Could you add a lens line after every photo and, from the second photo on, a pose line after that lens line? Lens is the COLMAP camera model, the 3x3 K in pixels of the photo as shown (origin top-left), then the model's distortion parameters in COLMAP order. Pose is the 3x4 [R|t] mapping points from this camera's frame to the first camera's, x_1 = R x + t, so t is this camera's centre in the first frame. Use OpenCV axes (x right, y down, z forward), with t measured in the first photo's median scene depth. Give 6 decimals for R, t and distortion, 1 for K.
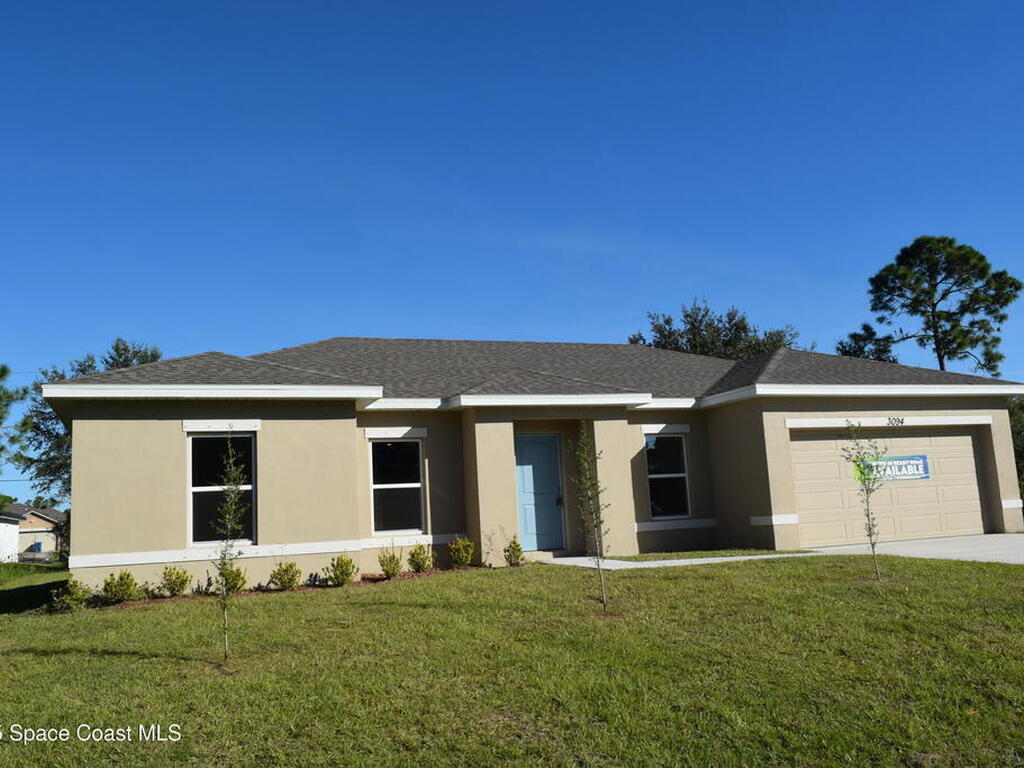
lens RADIAL K [[899.6, 0, 510.5], [0, 899.6, 384.8], [0, 0, 1]] dist [-0.020819, 0.012420]
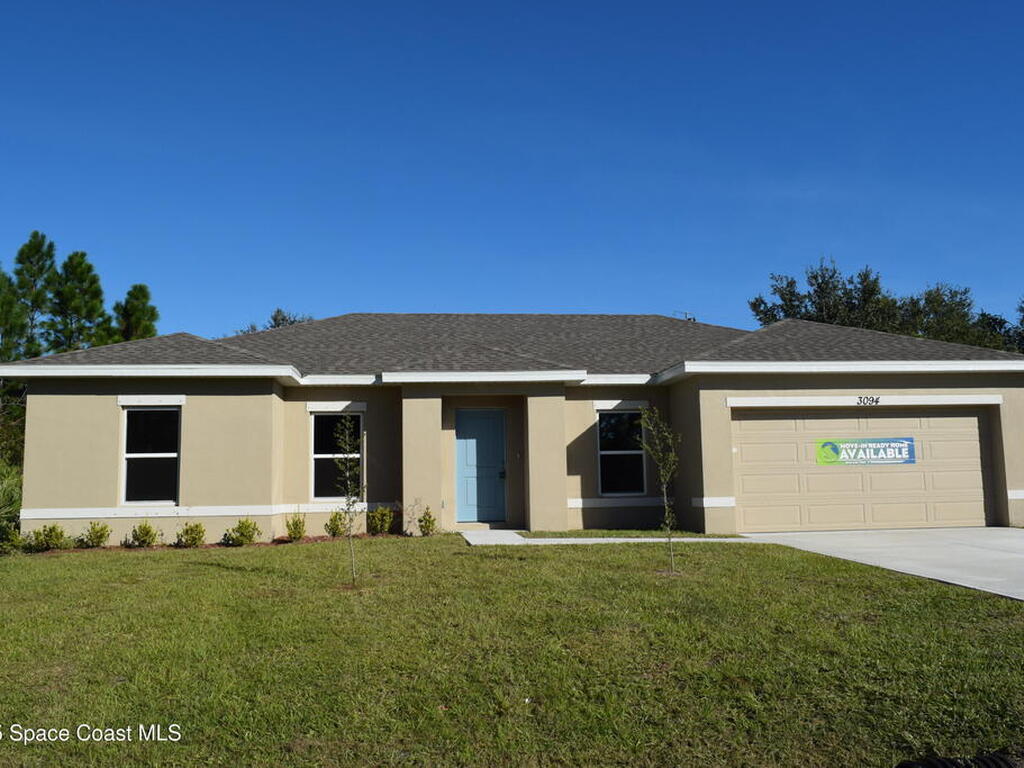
lens RADIAL K [[899.6, 0, 506.3], [0, 899.6, 383.6], [0, 0, 1]] dist [-0.020819, 0.012420]
pose [[0.965129, 0.007507, -0.261667, 0.335788], [0.003875, 0.999070, 0.042954, -0.018785], [0.261746, -0.042470, 0.964202, 0.018853]]
